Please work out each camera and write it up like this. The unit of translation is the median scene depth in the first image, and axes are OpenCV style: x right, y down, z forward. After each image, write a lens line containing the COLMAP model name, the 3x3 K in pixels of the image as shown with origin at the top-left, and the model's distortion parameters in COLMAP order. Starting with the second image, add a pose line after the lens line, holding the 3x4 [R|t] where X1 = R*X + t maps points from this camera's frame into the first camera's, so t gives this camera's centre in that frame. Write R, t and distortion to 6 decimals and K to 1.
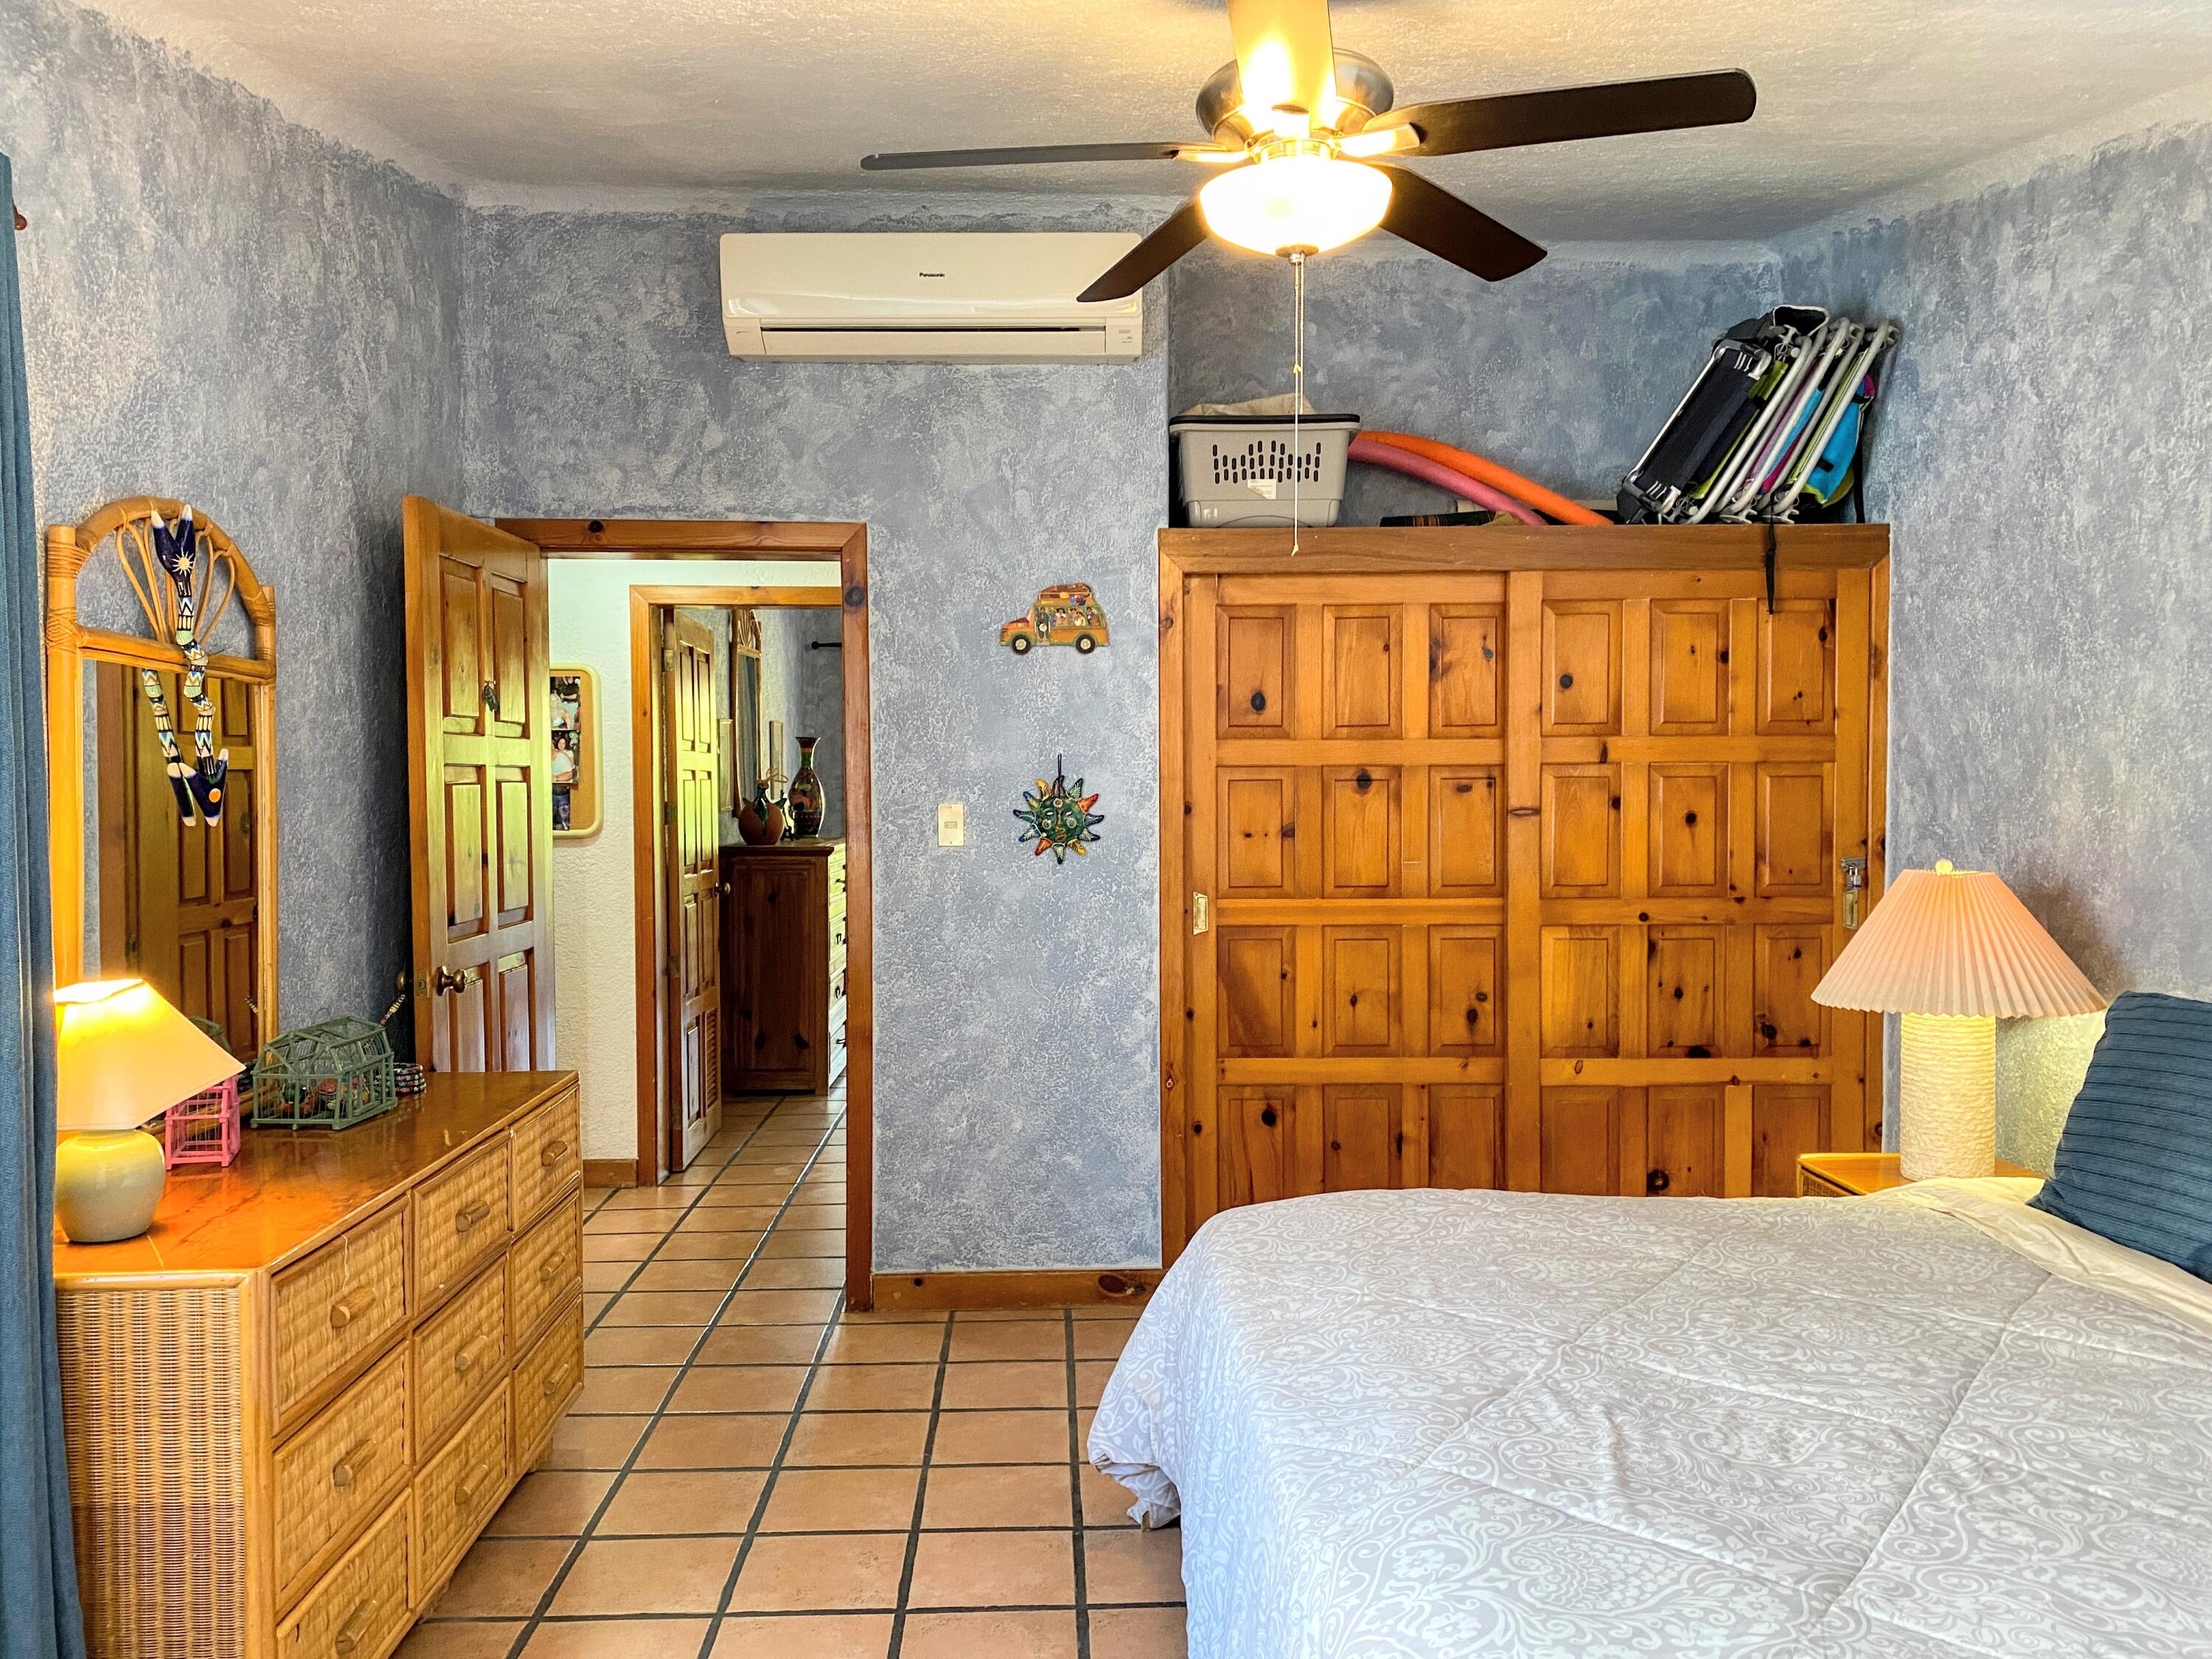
lens RADIAL K [[1696.2, 0, 1104.2], [0, 1696.2, 831.6], [0, 0, 1]] dist [0.038844, -0.030854]
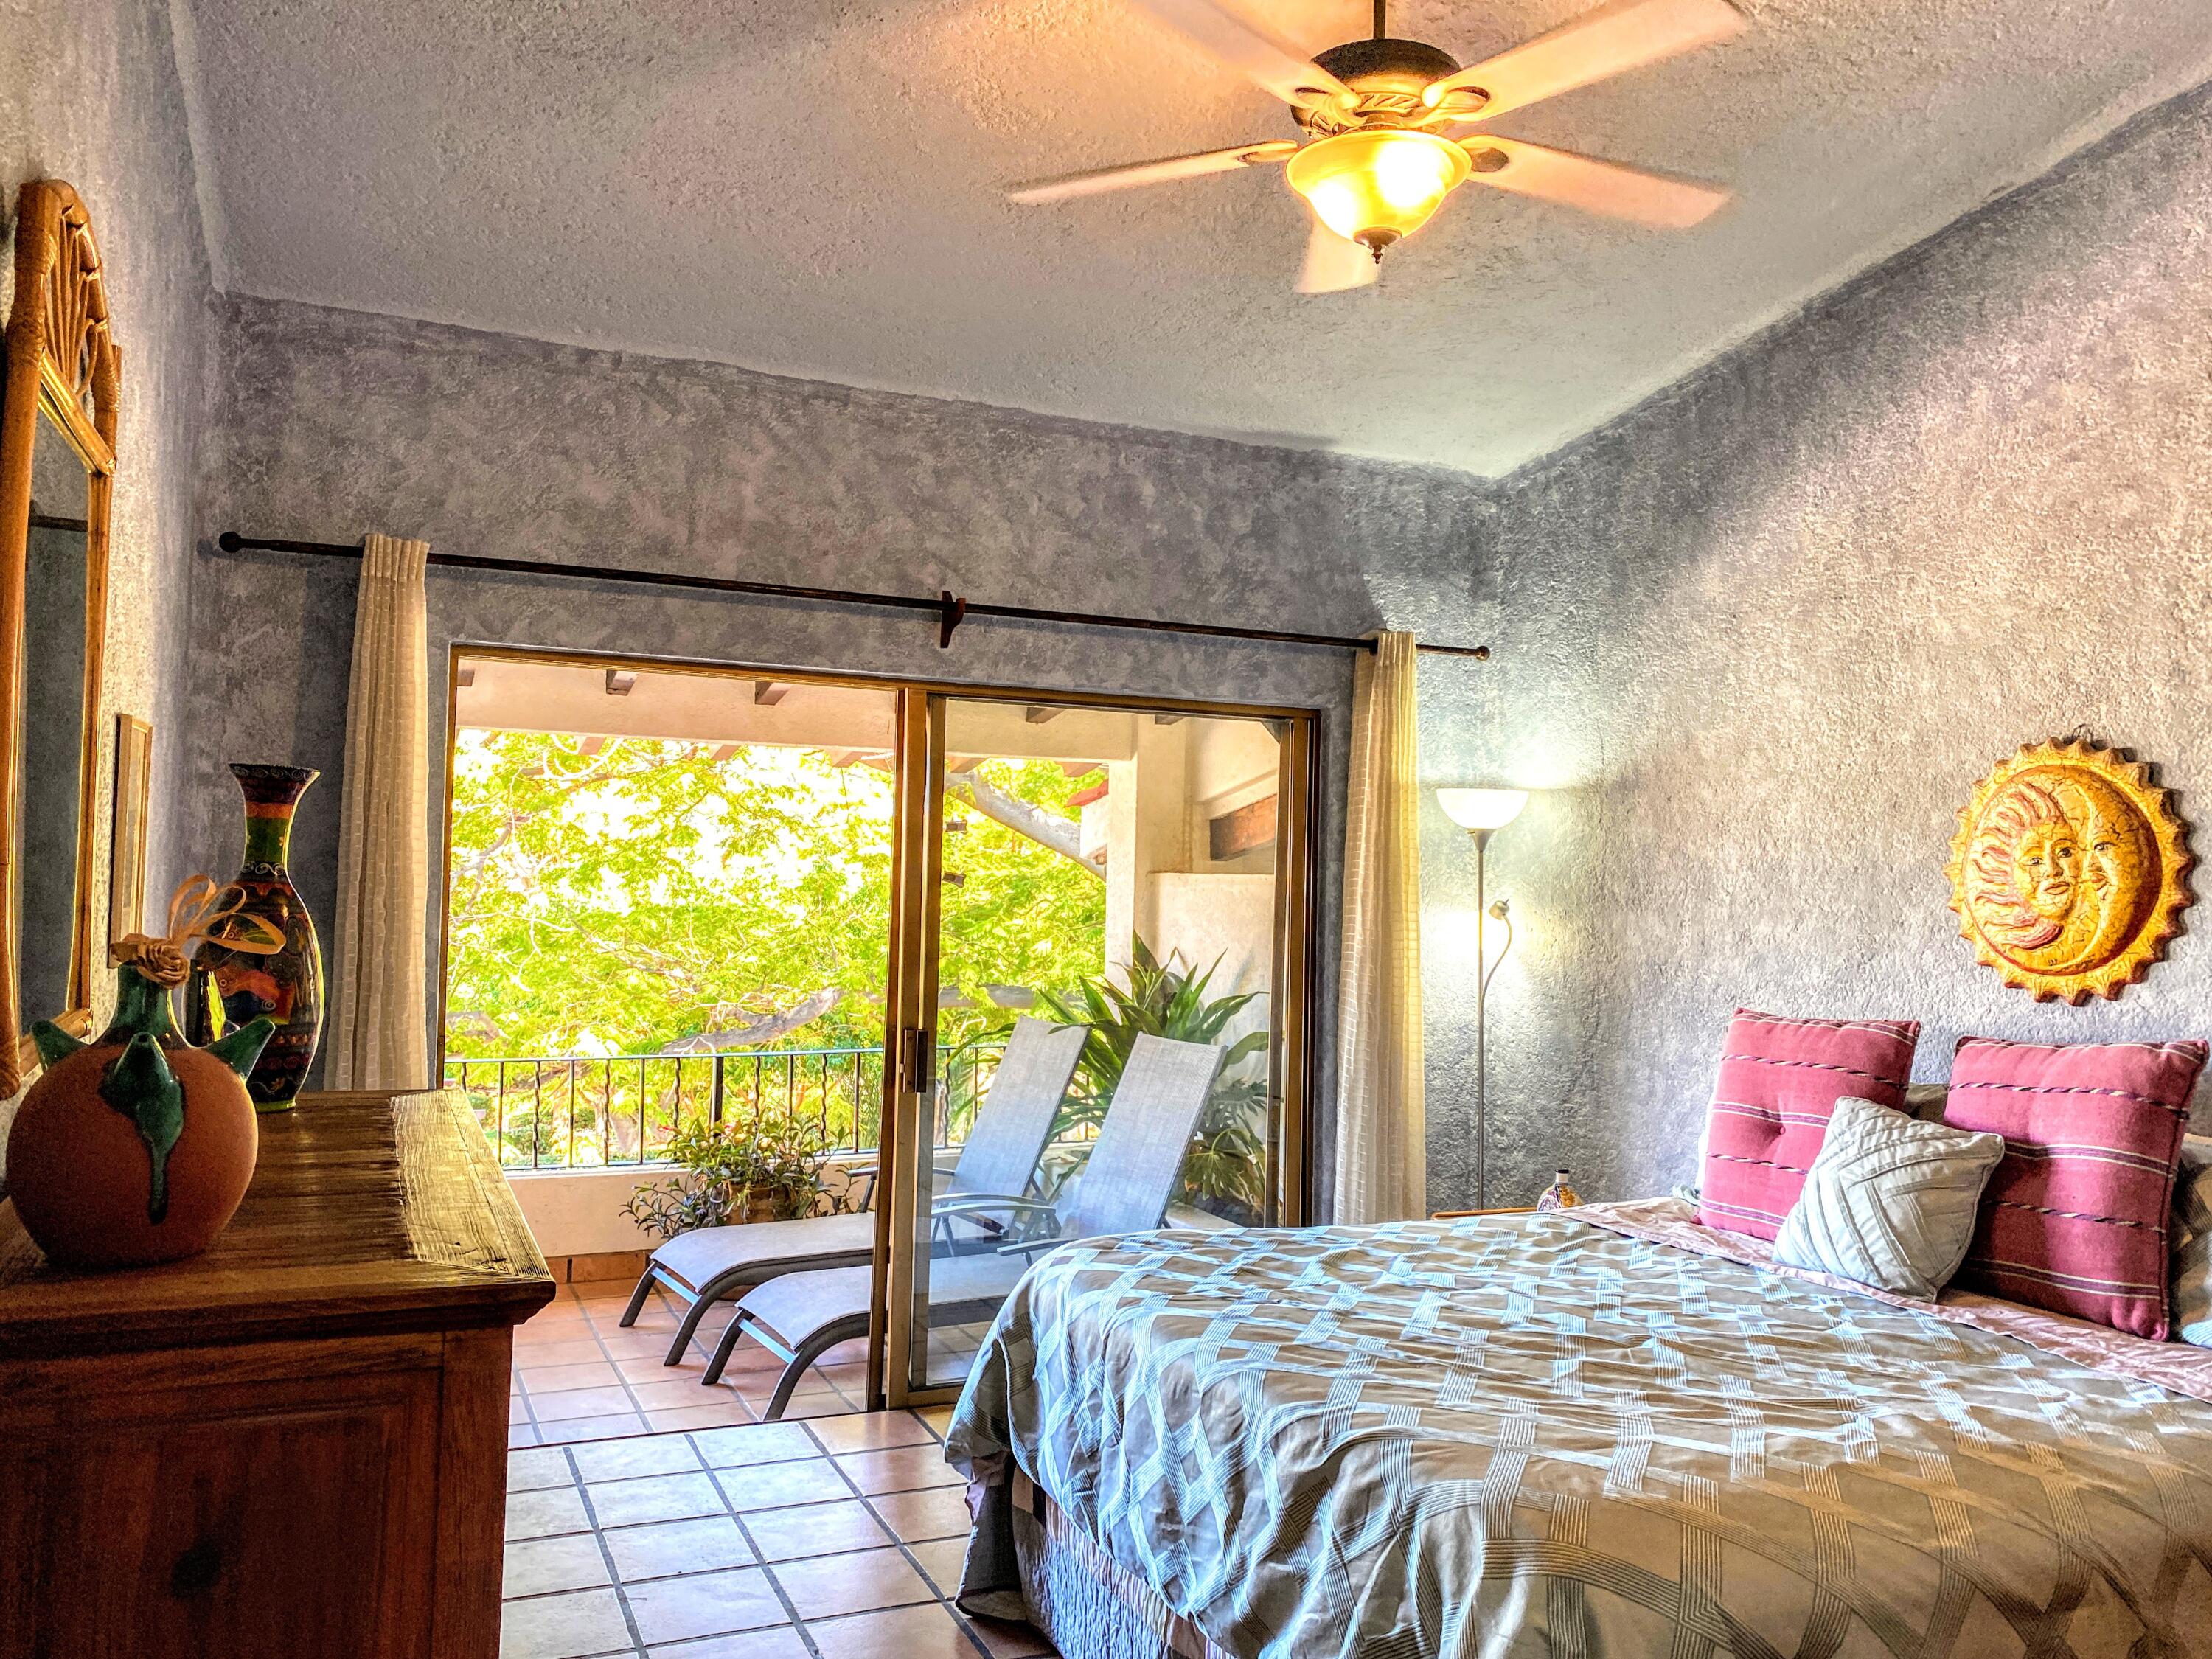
lens RADIAL K [[1696.2, 0, 1106.6], [0, 1696.2, 822.9], [0, 0, 1]] dist [0.038844, -0.030854]
pose [[0.925238, 0.045128, 0.376693, -0.152990], [-0.020049, 0.997329, -0.070235, -0.028213], [-0.378857, 0.057431, 0.923672, 0.677552]]
